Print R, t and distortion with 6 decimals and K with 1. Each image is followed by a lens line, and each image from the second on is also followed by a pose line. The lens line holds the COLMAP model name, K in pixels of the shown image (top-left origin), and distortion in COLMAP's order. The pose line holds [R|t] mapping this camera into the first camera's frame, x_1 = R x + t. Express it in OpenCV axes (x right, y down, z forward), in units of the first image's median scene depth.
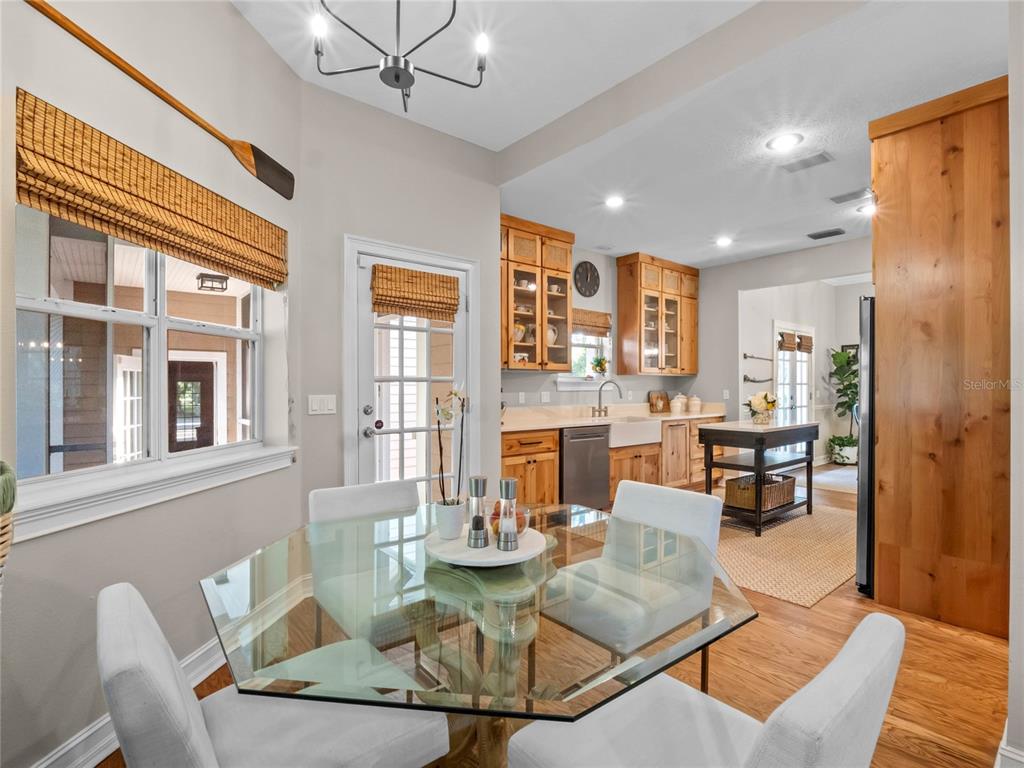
lens RADIAL K [[501.7, 0, 518.8], [0, 501.7, 384.2], [0, 0, 1]] dist [-0.008623, -0.005270]
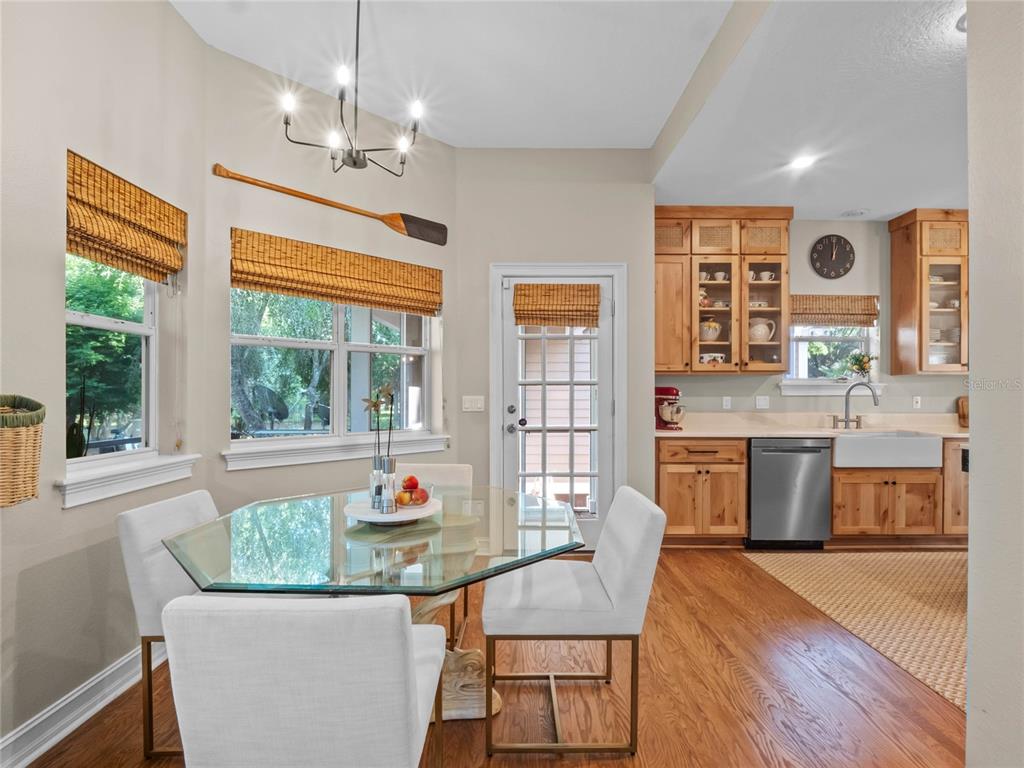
lens RADIAL K [[501.7, 0, 514.3], [0, 501.7, 389.4], [0, 0, 1]] dist [-0.008623, -0.005270]
pose [[0.765127, -0.006531, -0.643847, 0.334690], [0.002436, 0.999971, -0.007249, 0.009708], [0.643875, 0.003978, 0.765120, 0.078871]]
